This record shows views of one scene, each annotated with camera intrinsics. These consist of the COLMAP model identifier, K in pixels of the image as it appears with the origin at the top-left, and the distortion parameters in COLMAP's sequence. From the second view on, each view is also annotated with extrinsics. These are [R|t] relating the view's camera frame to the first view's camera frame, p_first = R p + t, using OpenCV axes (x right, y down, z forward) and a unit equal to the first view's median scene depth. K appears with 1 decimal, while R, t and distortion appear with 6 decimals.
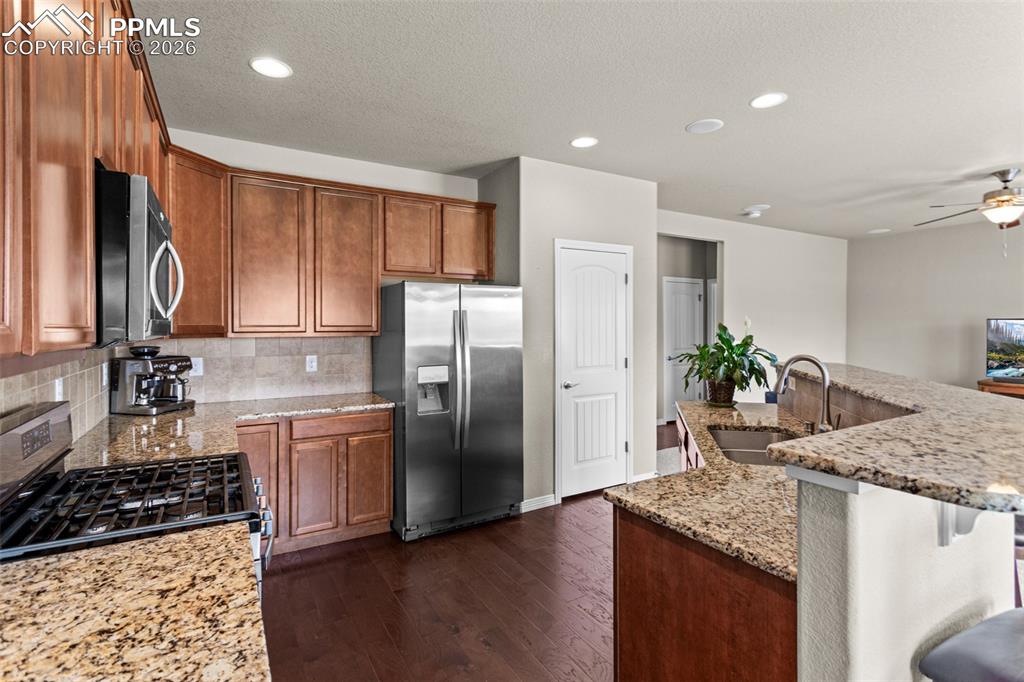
lens RADIAL K [[488.5, 0, 515.6], [0, 488.5, 335.1], [0, 0, 1]] dist [-0.002271, 0.000692]
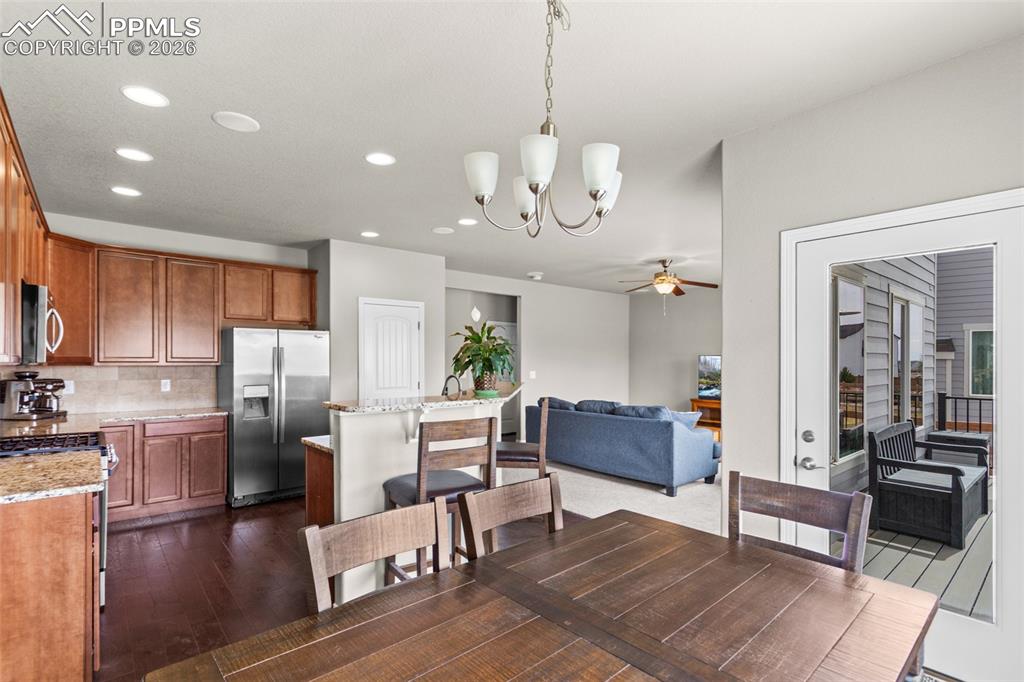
lens RADIAL K [[488.5, 0, 521.6], [0, 488.5, 366.8], [0, 0, 1]] dist [-0.002271, 0.000692]
pose [[0.984428, 0.001251, 0.175783, 0.336213], [-0.000072, 0.999977, -0.006713, 0.016079], [-0.175788, 0.006596, 0.984406, -0.537507]]
